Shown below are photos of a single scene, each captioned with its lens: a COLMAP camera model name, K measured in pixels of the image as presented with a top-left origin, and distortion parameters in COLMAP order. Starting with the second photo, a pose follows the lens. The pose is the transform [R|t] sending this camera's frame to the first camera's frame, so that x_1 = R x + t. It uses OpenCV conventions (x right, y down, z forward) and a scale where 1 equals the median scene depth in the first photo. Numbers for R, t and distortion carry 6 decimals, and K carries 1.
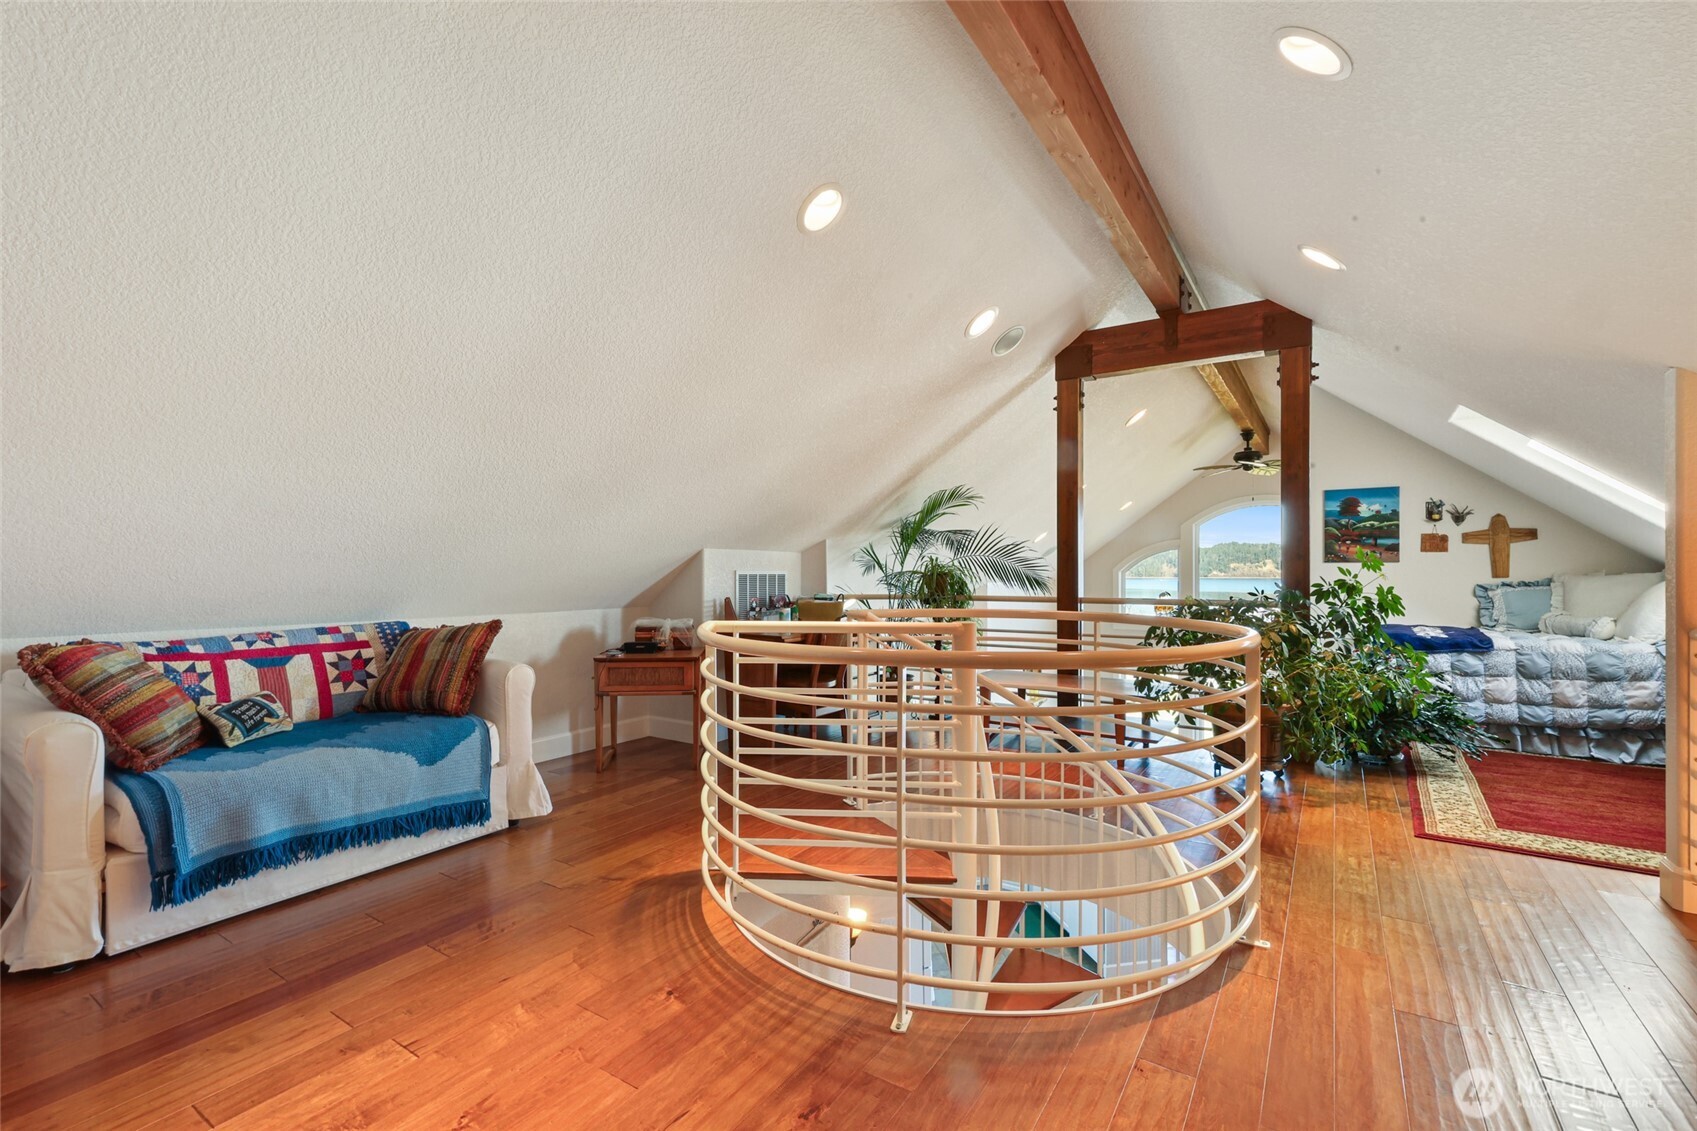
lens RADIAL K [[745.7, 0, 850.4], [0, 745.7, 573.5], [0, 0, 1]] dist [-0.000463, 0.000227]
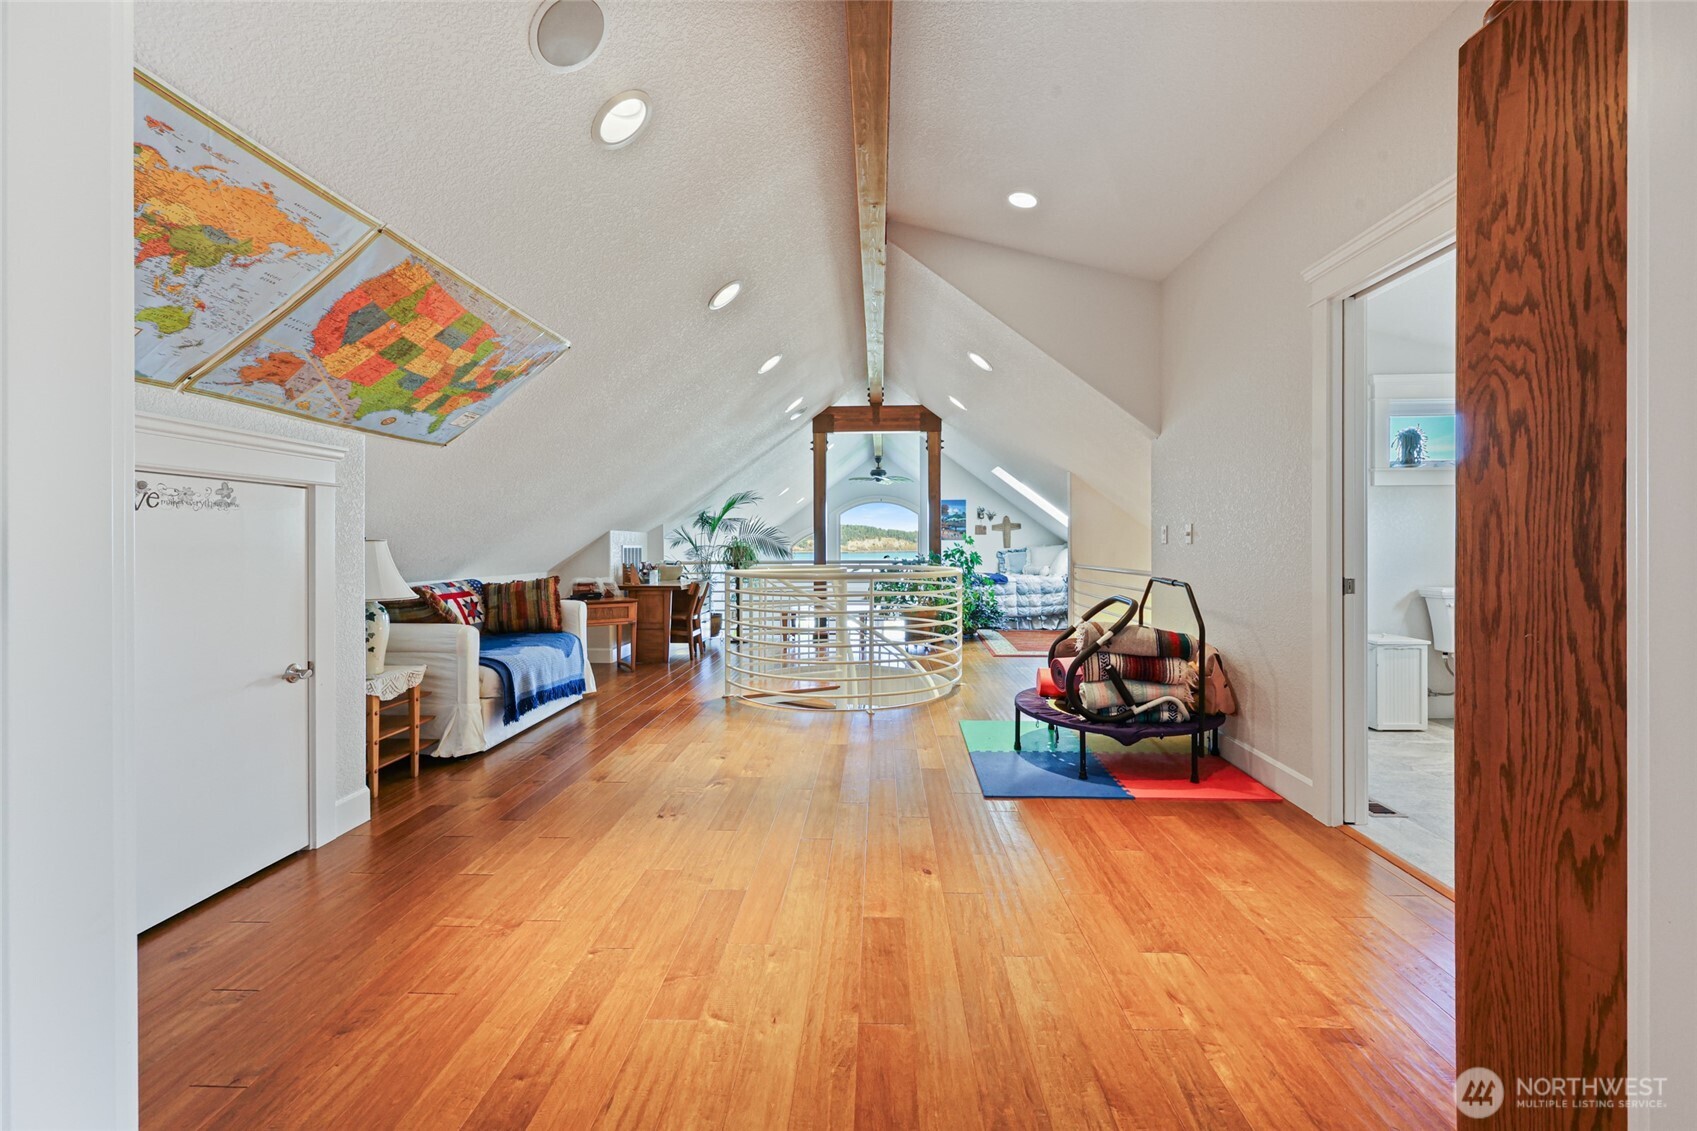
lens RADIAL K [[682.3, 0, 851.8], [0, 682.3, 559.2], [0, 0, 1]] dist [0.000766, 0.000030]
pose [[0.861390, -0.012916, 0.507780, -0.496352], [0.005294, 0.999851, 0.016452, 0.004407], [-0.507917, -0.011483, 0.861330, -0.434452]]
